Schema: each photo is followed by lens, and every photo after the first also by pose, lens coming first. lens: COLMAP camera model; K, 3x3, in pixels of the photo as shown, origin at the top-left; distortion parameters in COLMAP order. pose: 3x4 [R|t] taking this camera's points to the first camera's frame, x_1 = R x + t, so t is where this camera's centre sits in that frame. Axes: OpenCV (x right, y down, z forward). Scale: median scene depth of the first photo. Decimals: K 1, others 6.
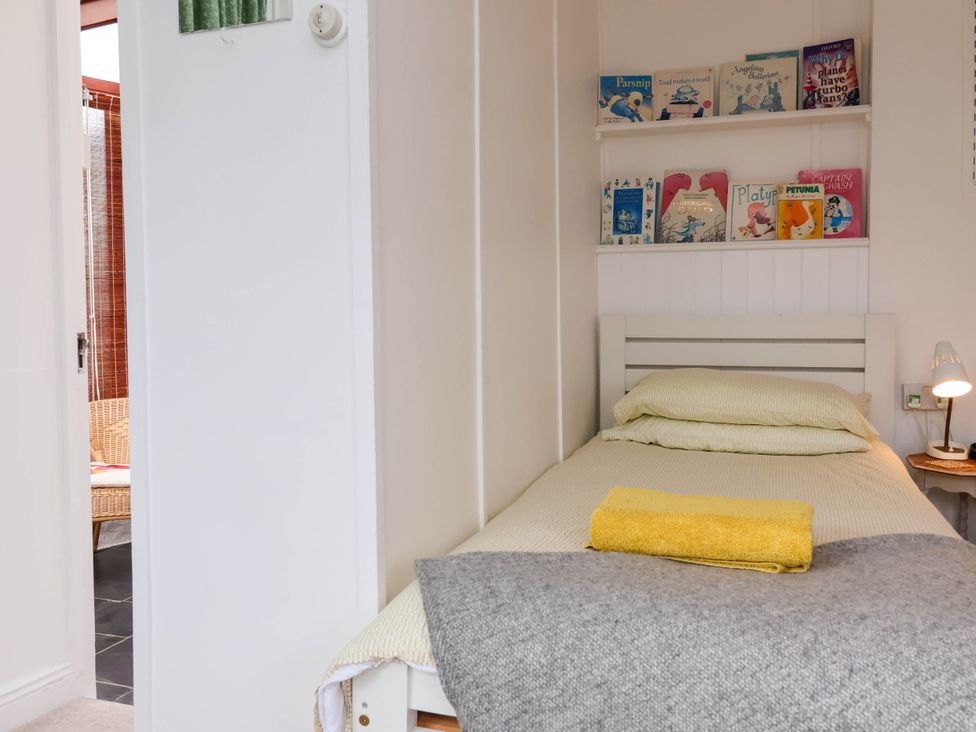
lens RADIAL K [[853.8, 0, 496.8], [0, 853.8, 356.1], [0, 0, 1]] dist [0.011679, -0.005319]
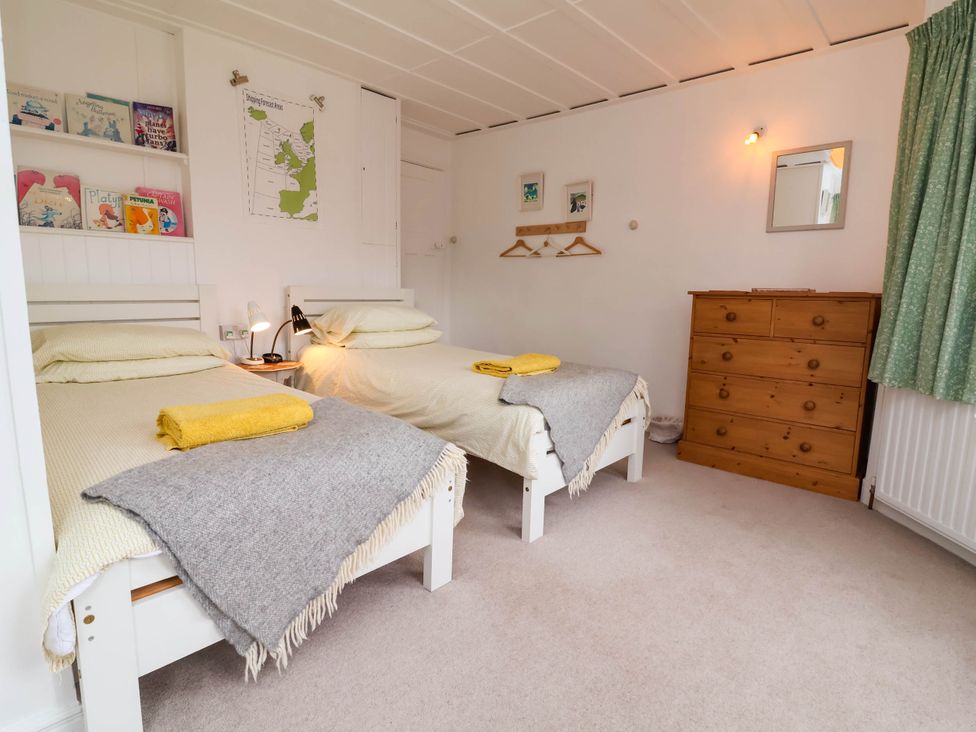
lens RADIAL K [[502.2, 0, 496.7], [0, 502.2, 358.2], [0, 0, 1]] dist [-0.000589, -0.014795]
pose [[0.398568, -0.118982, 0.909388, -0.223030], [0.017804, 0.992366, 0.122035, -0.015099], [-0.916966, -0.032448, 0.397644, 0.070414]]
